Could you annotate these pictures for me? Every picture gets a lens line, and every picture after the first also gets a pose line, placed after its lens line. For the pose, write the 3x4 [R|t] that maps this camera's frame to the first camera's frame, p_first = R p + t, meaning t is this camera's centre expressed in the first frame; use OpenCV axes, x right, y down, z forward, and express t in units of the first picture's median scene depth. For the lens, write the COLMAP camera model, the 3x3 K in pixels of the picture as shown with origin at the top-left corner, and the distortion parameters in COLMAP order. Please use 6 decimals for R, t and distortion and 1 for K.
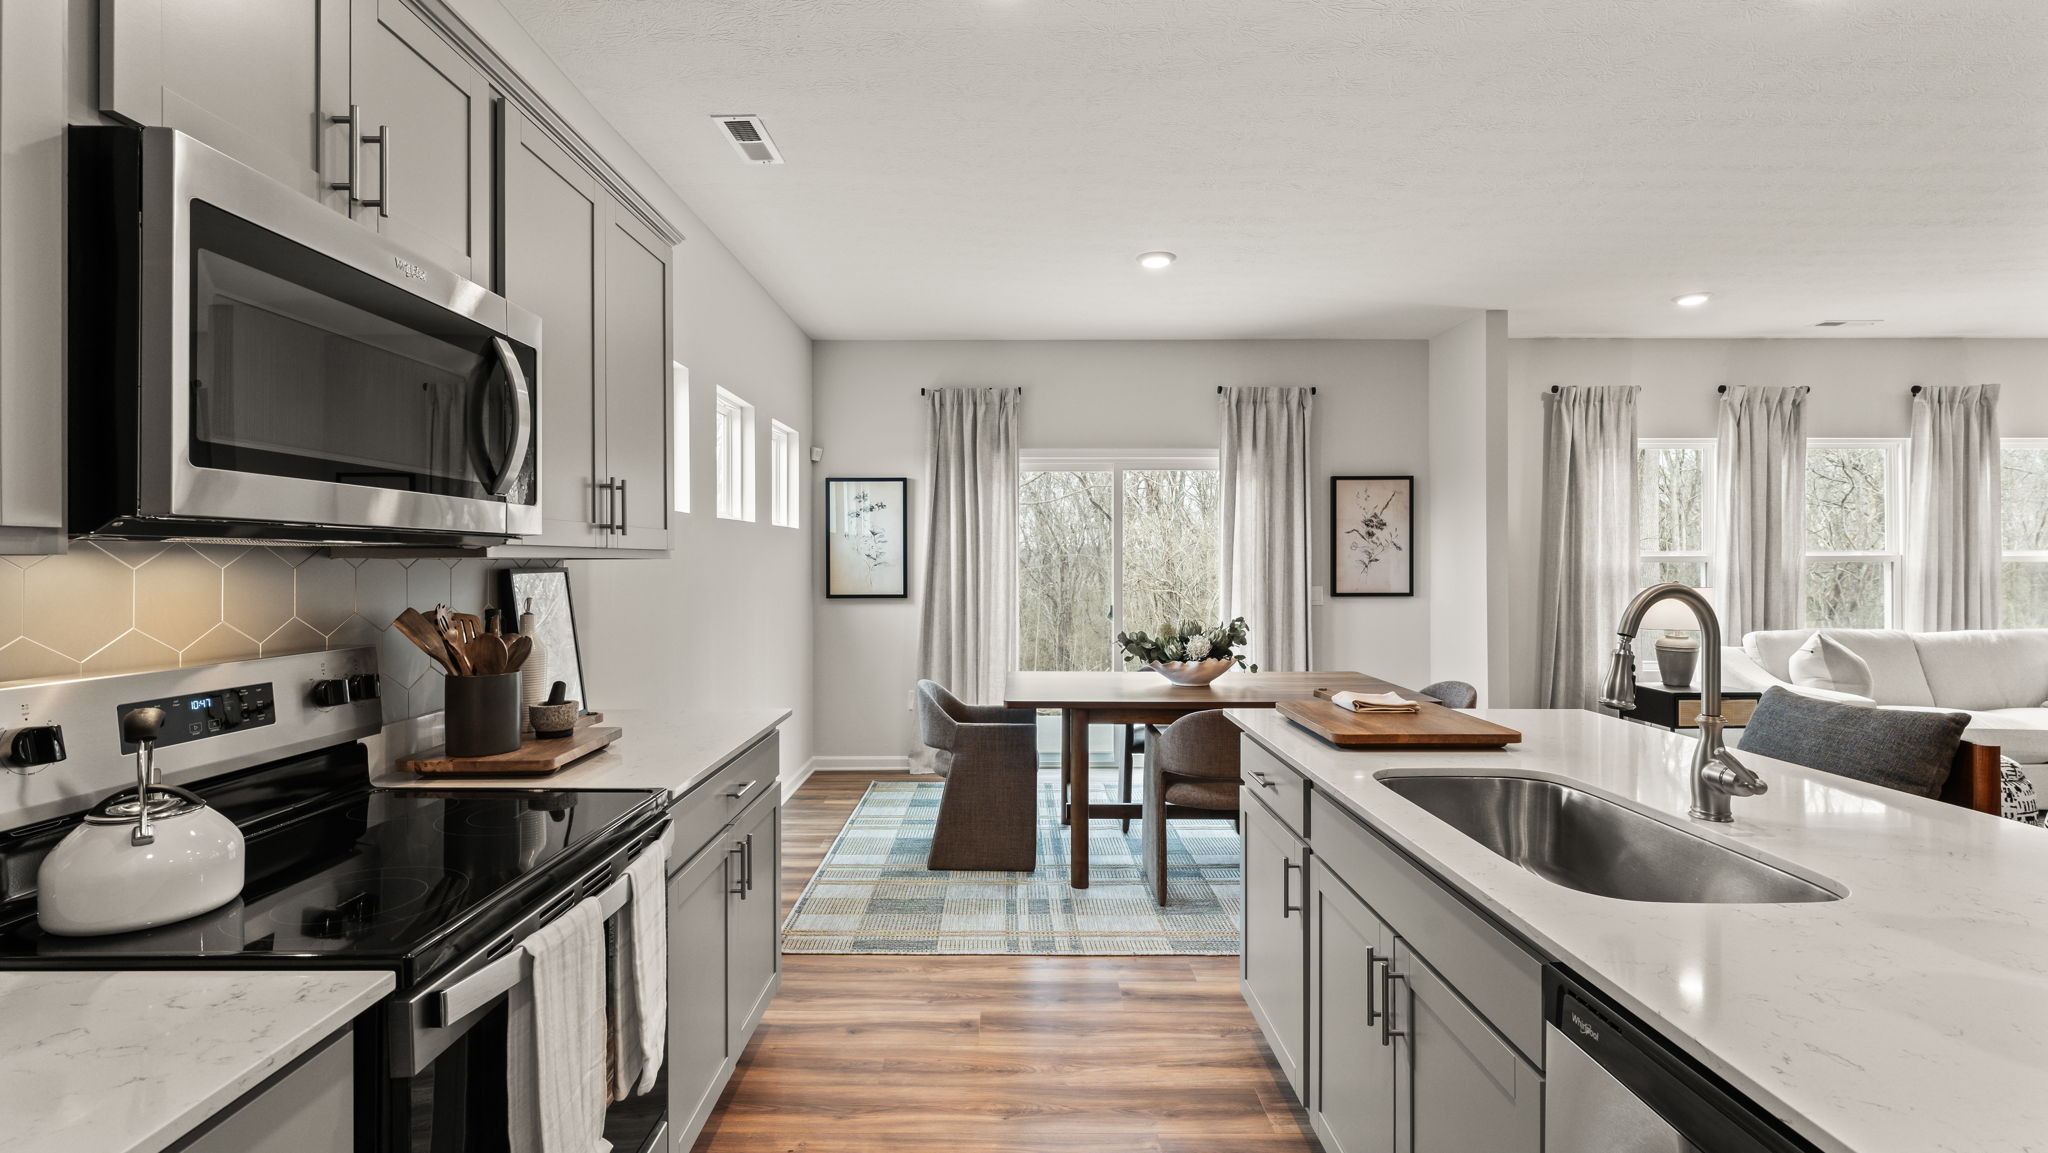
lens RADIAL K [[902.0, 0, 1022.1], [0, 902.0, 563.3], [0, 0, 1]] dist [-0.003263, -0.001123]
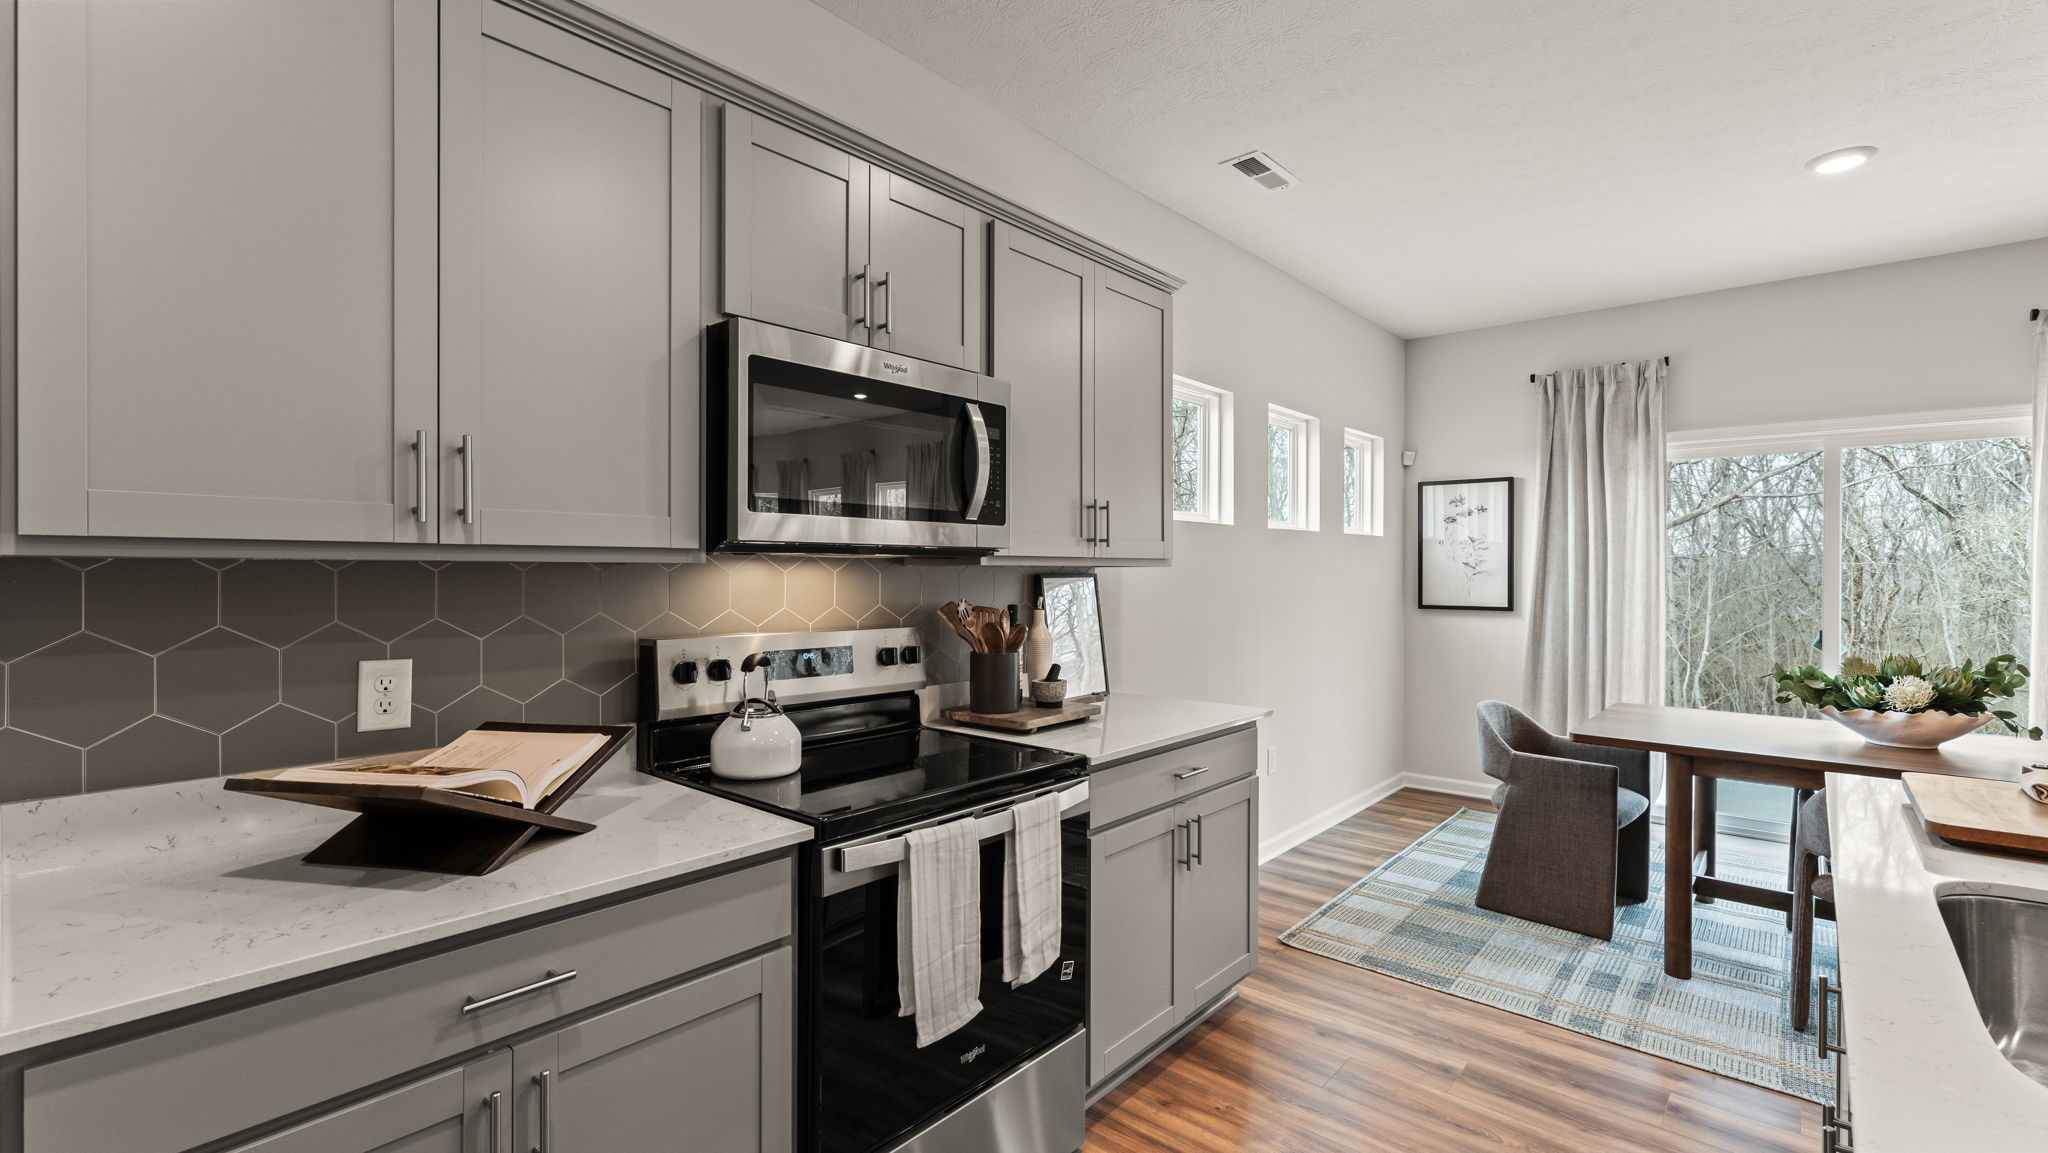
lens RADIAL K [[902.0, 0, 1027.3], [0, 902.0, 574.8], [0, 0, 1]] dist [-0.003263, -0.001123]
pose [[0.750910, 0.007742, -0.660359, 0.213111], [-0.005352, 0.999970, 0.005638, 0.000007], [0.660383, -0.000699, 0.750929, 0.019948]]
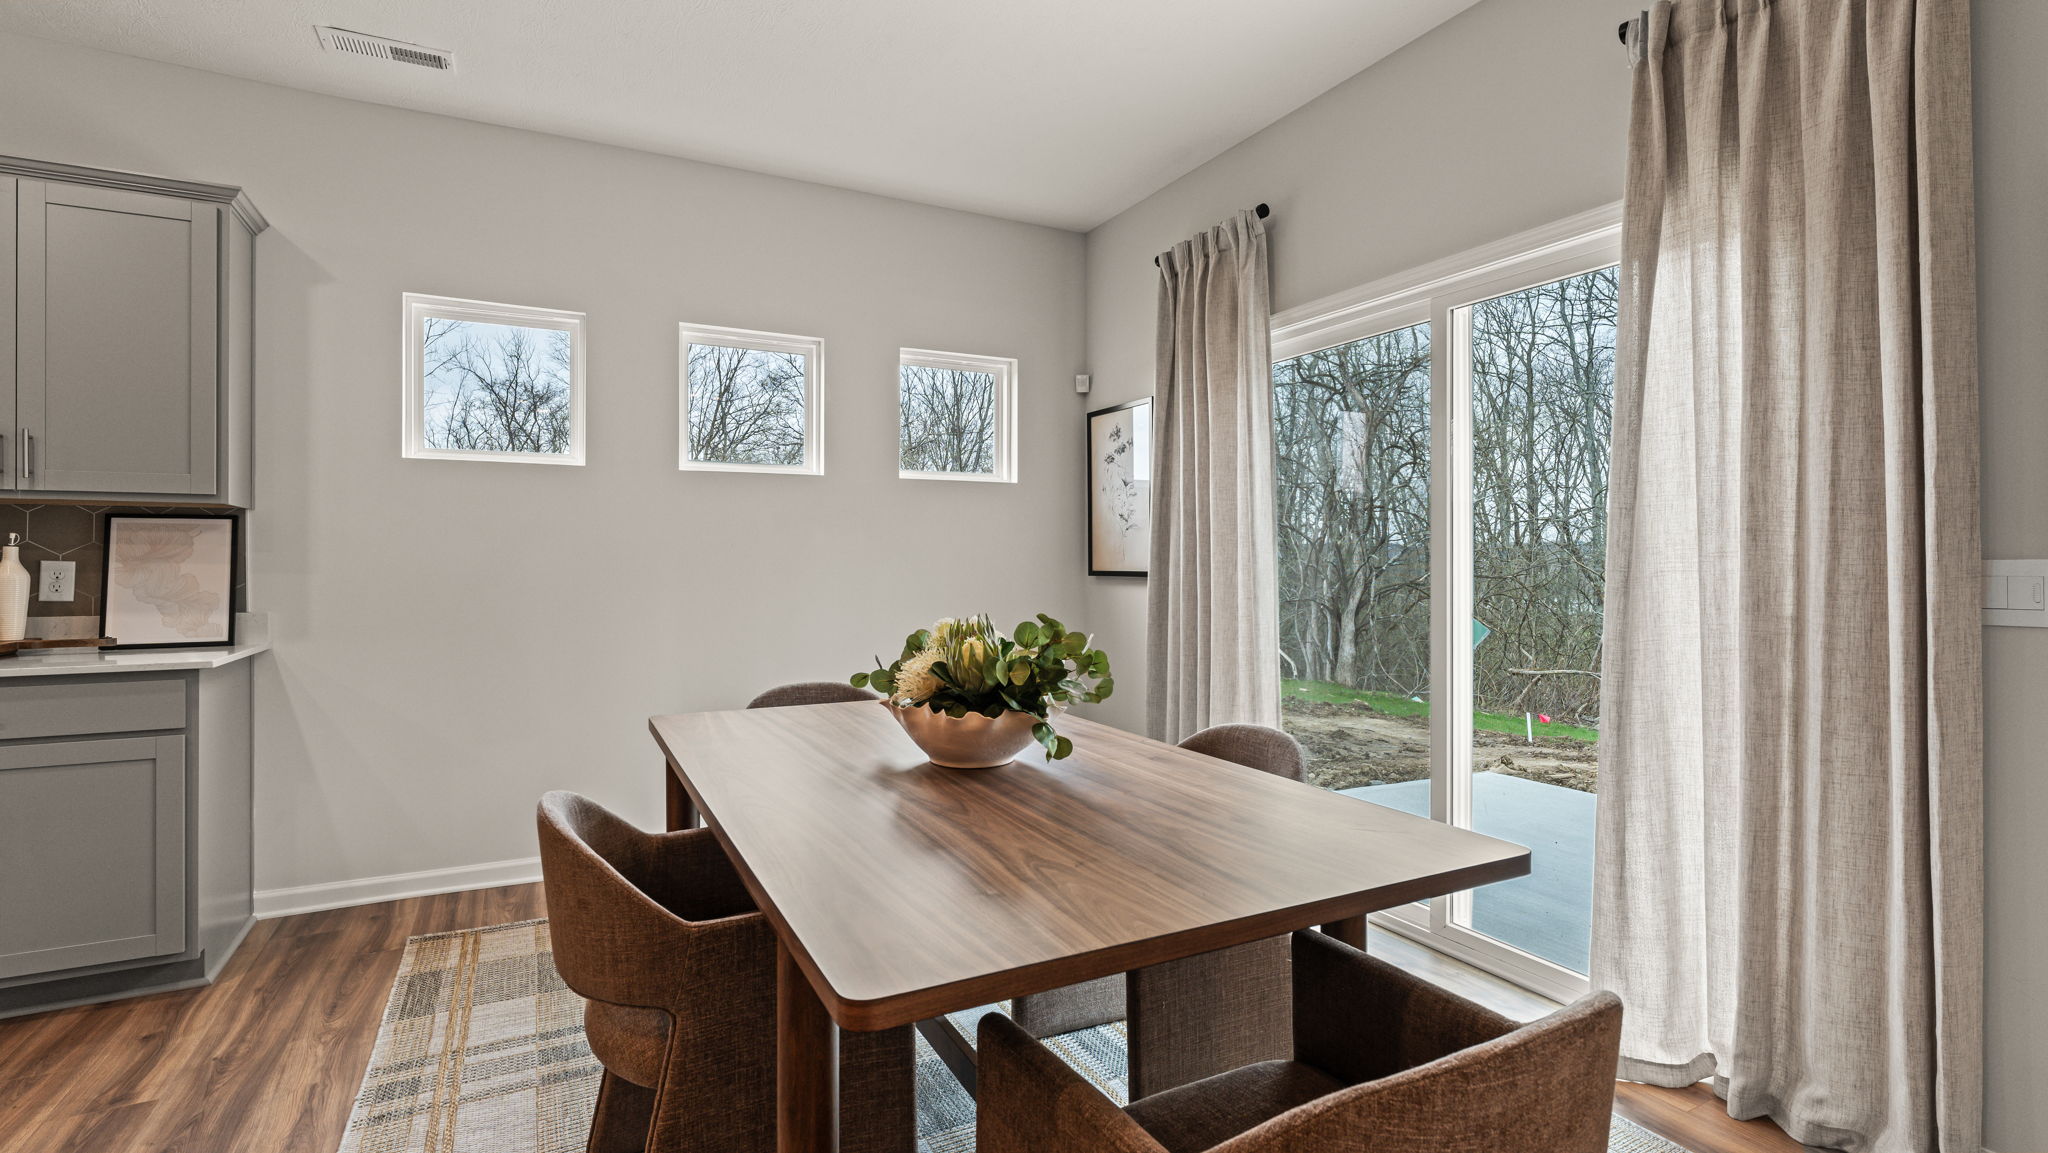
lens RADIAL K [[902.0, 0, 1029.8], [0, 902.0, 582.3], [0, 0, 1]] dist [-0.003263, -0.001123]
pose [[0.466751, 0.023167, -0.884085, 0.898735], [-0.001313, 0.999674, 0.025503, 0.055460], [0.884388, -0.010742, 0.466629, 1.264097]]
